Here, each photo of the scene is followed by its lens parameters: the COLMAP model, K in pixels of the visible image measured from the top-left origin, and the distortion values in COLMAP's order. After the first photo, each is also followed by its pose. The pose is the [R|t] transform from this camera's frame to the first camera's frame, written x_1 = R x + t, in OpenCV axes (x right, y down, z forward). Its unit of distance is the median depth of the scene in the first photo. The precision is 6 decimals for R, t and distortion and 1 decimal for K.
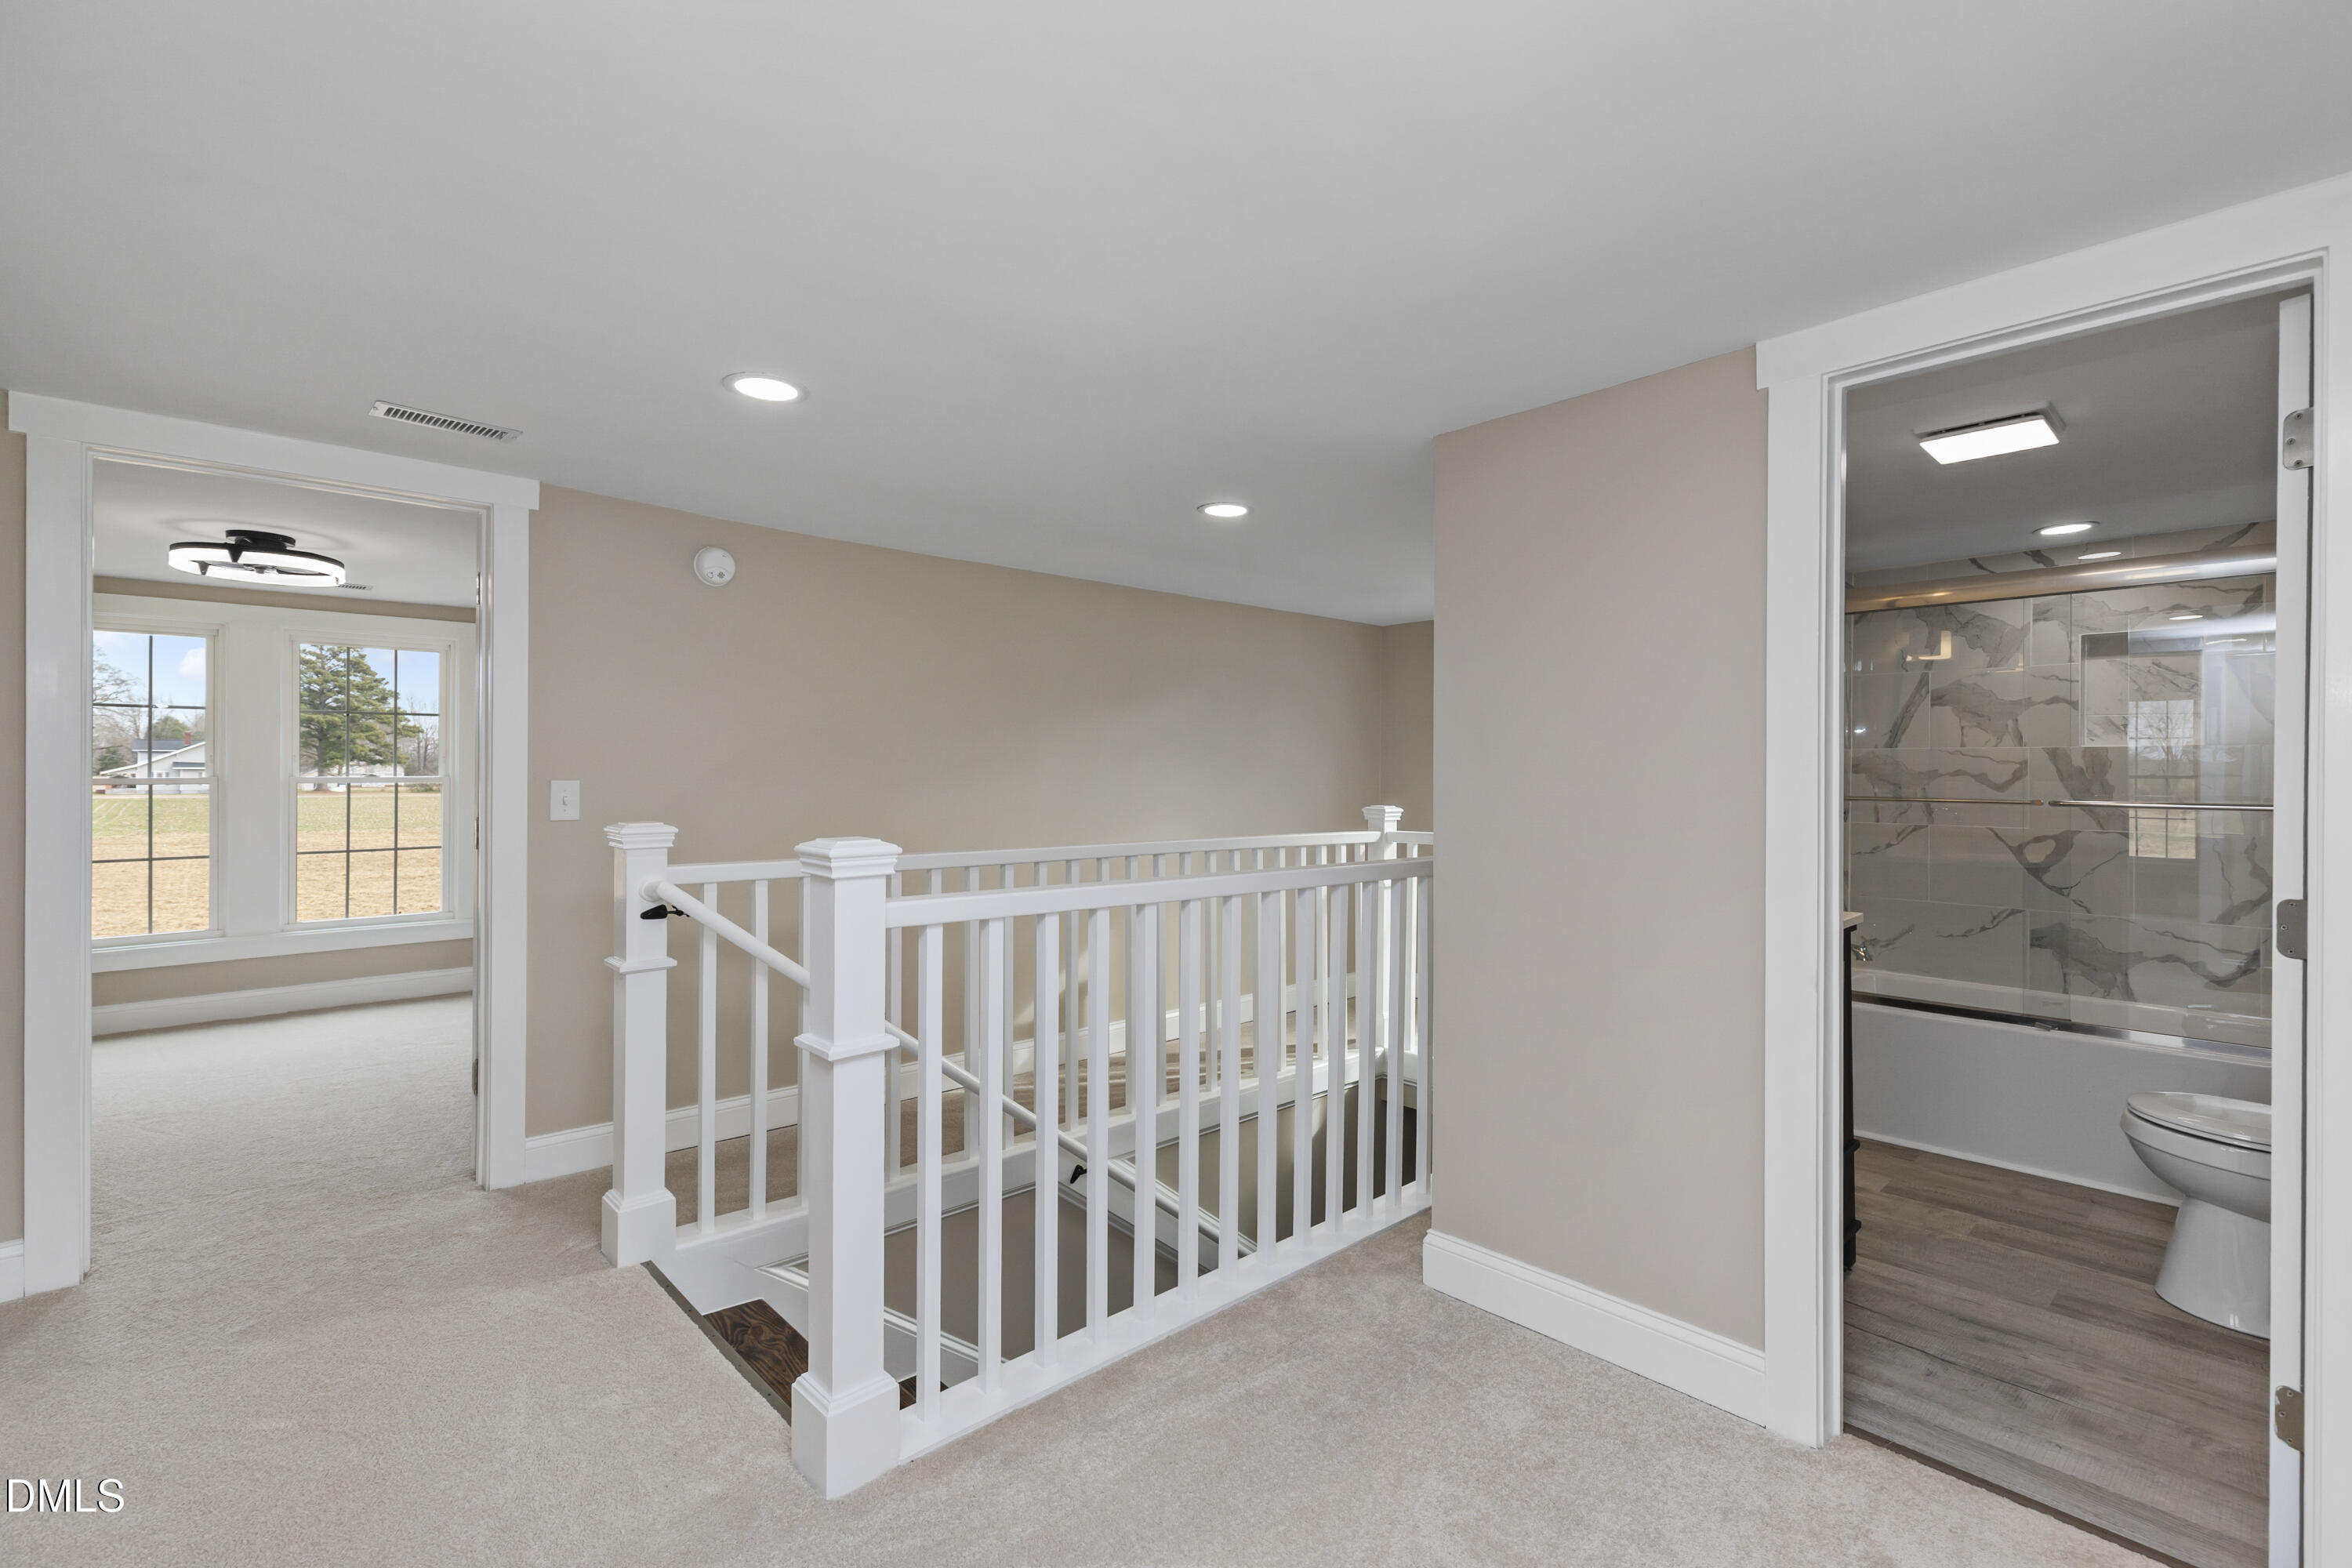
lens RADIAL K [[1066.8, 0, 1178.1], [0, 1066.8, 751.9], [0, 0, 1]] dist [0.001321, 0.000554]
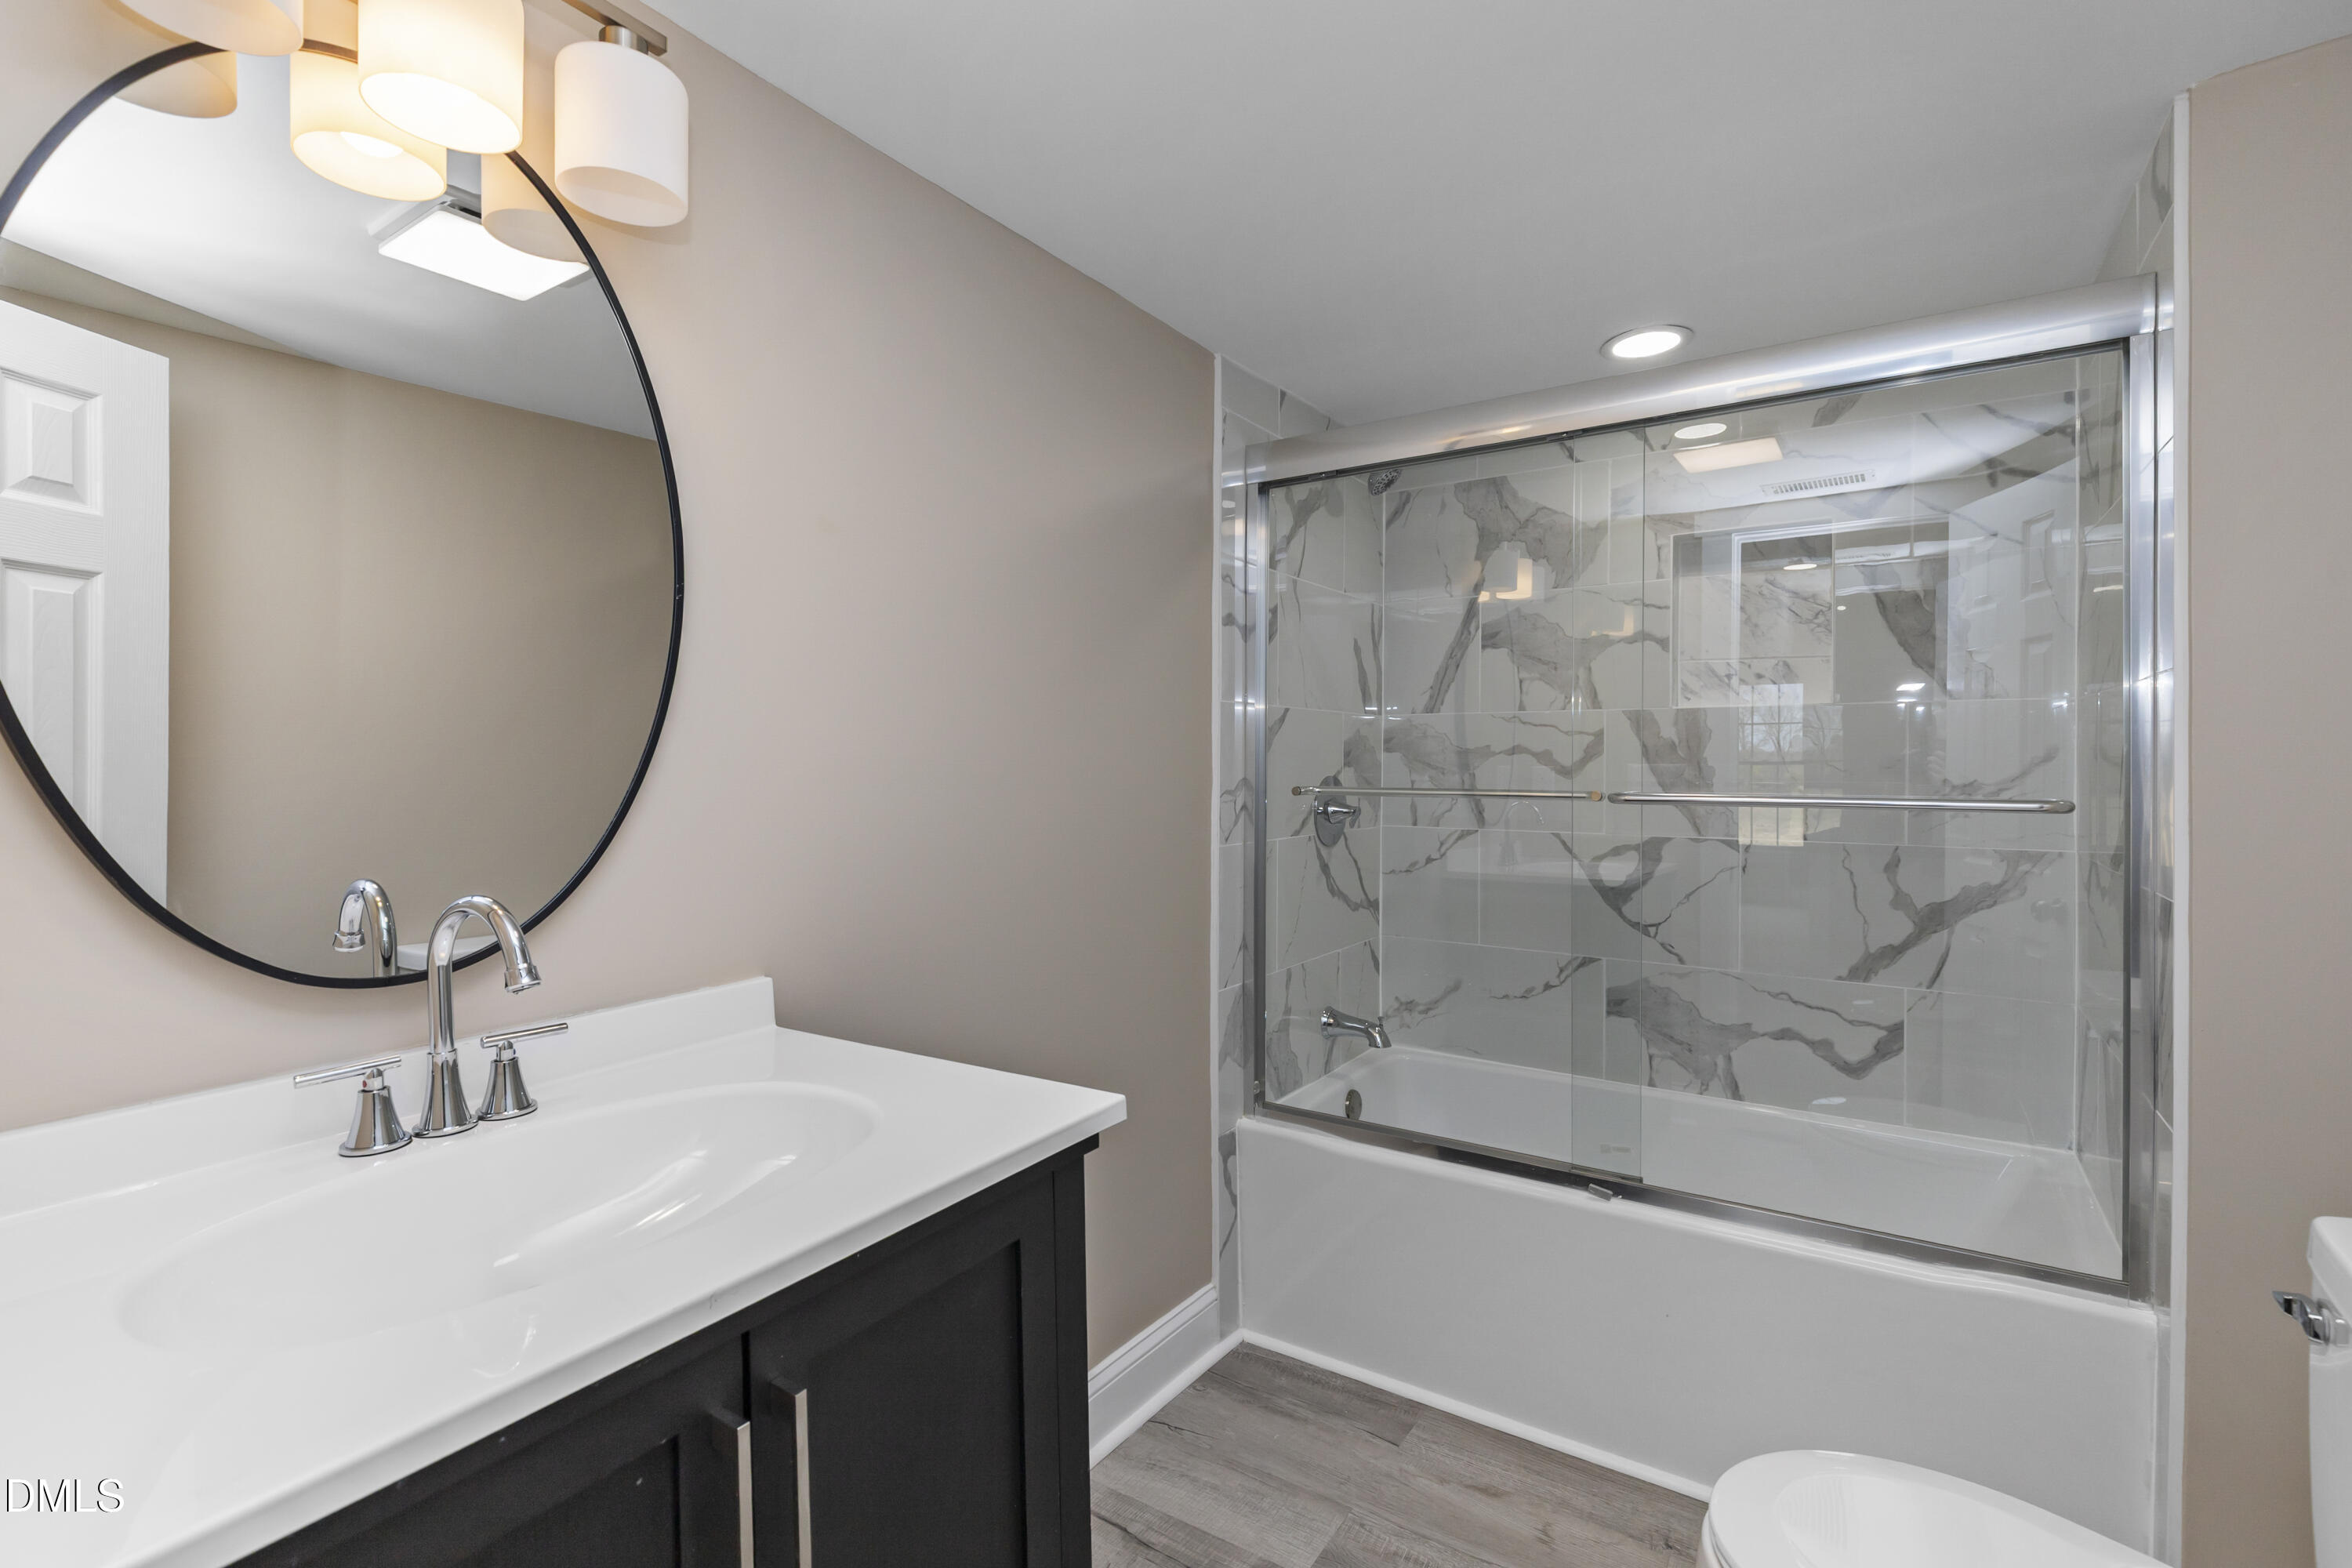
lens RADIAL K [[1066.8, 0, 1178.1], [0, 1066.8, 751.9], [0, 0, 1]] dist [0.001321, 0.000554]
pose [[0.972080, 0.006651, 0.234556, 0.388248], [-0.006016, 0.999976, -0.003424, 0.025138], [-0.234574, 0.001918, 0.972096, 0.425320]]
